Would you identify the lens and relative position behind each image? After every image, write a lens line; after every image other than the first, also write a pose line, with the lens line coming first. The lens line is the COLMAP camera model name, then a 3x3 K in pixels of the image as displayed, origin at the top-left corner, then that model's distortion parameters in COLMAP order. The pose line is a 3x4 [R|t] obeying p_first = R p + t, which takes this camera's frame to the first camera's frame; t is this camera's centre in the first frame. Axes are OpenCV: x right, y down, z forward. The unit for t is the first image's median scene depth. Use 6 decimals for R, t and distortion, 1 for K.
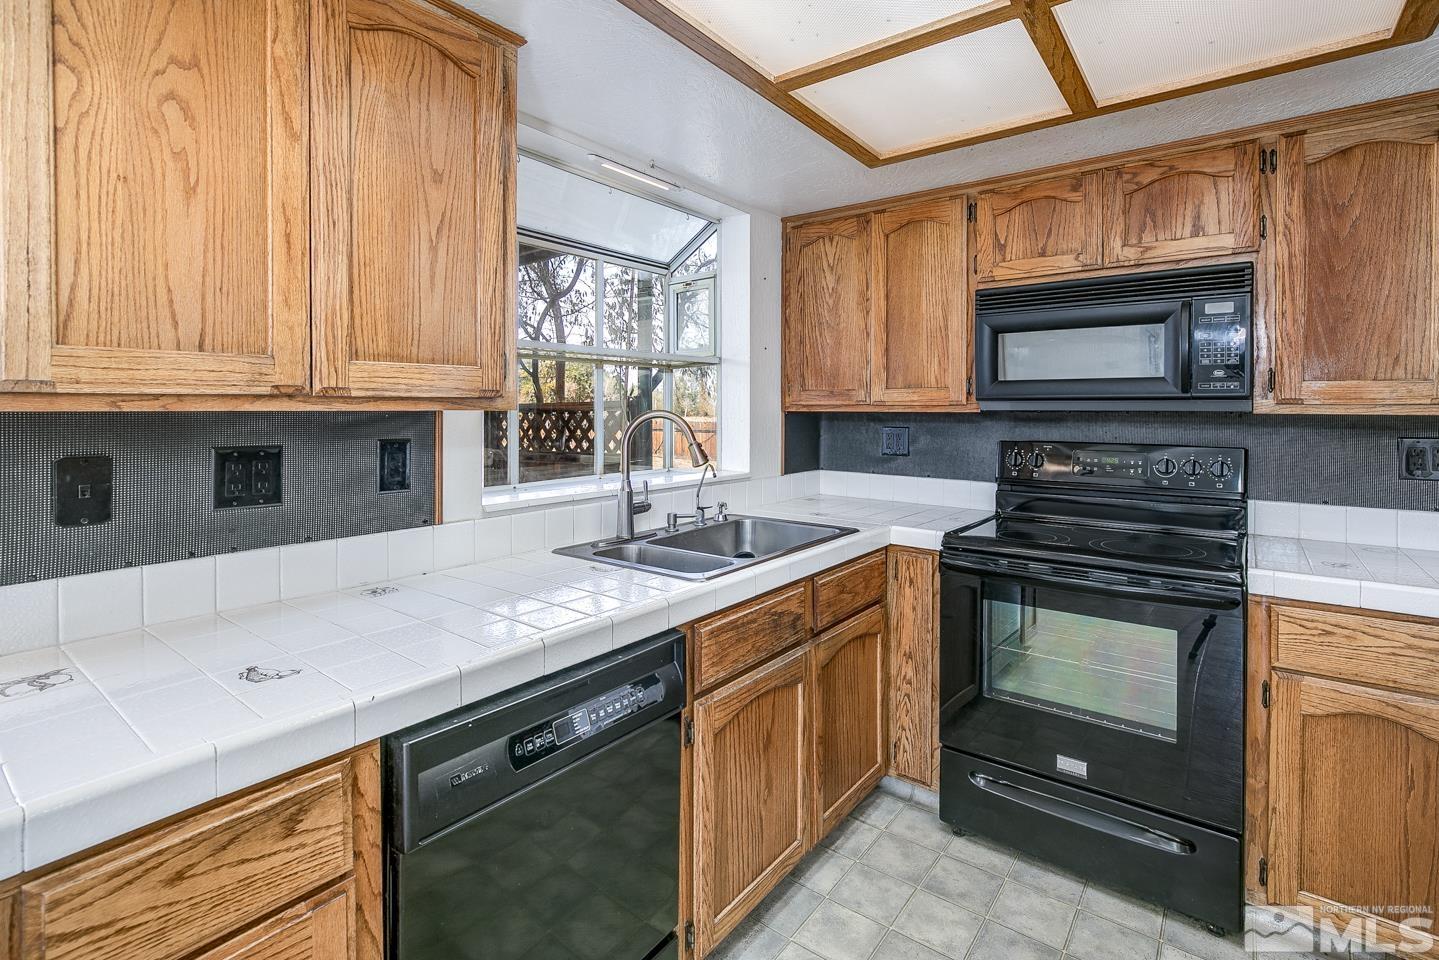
lens RADIAL K [[678.4, 0, 723.7], [0, 678.4, 429.6], [0, 0, 1]] dist [-0.000388, 0.000268]
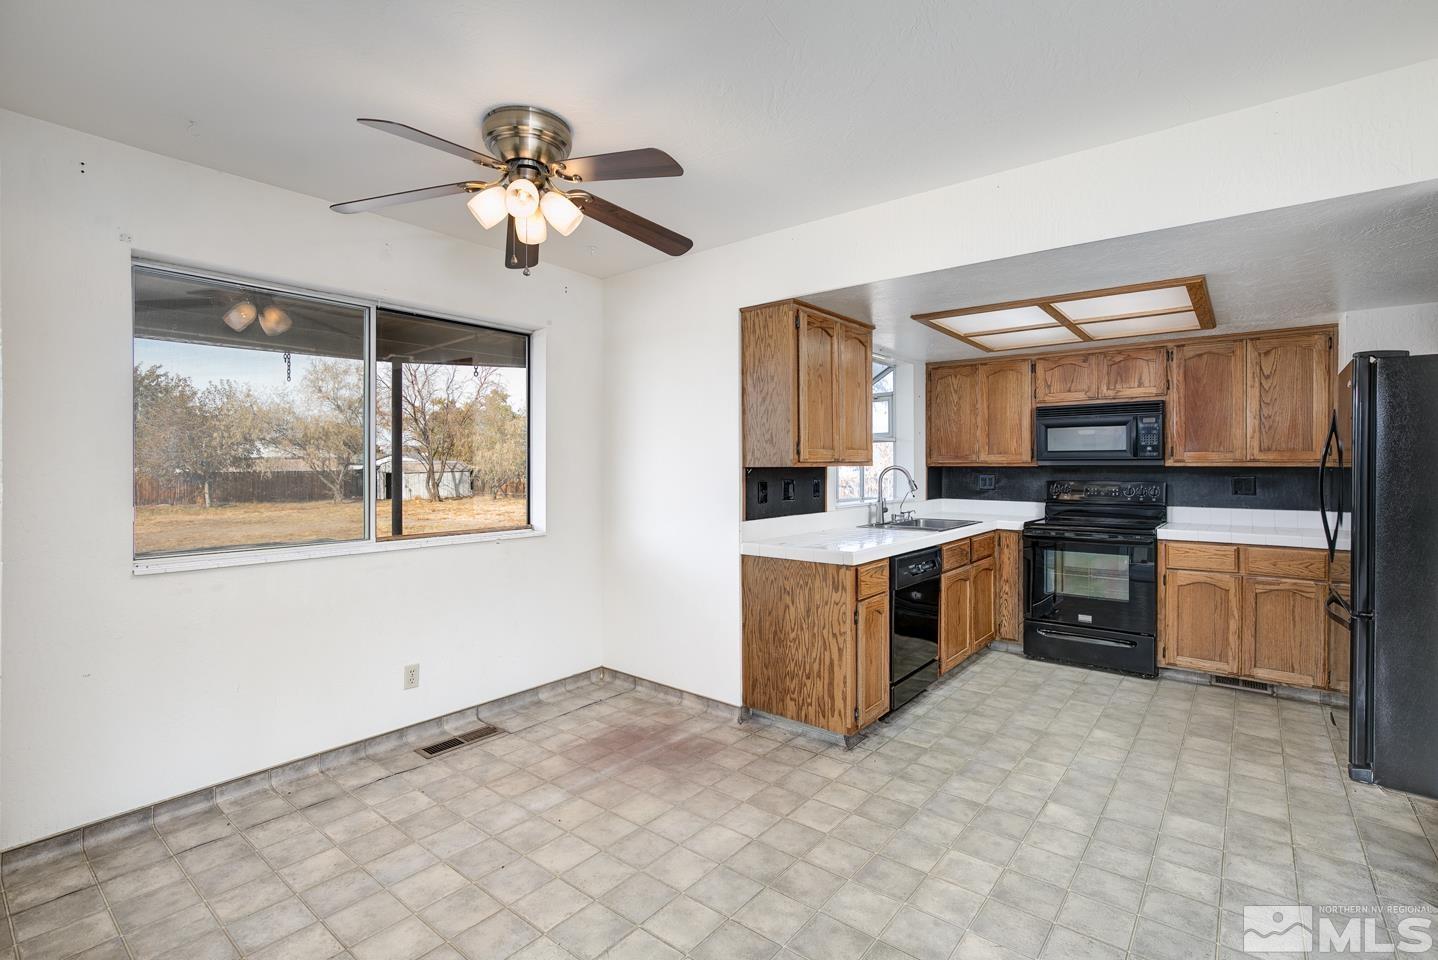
lens RADIAL K [[663.6, 0, 719.0], [0, 663.6, 480.0], [0, 0, 1]] dist [0.001075, -0.000042]
pose [[0.999578, -0.003567, -0.028817, -0.592504], [0.003348, 0.999965, -0.007661, 0.032011], [0.028843, 0.007561, 0.999555, -1.156027]]
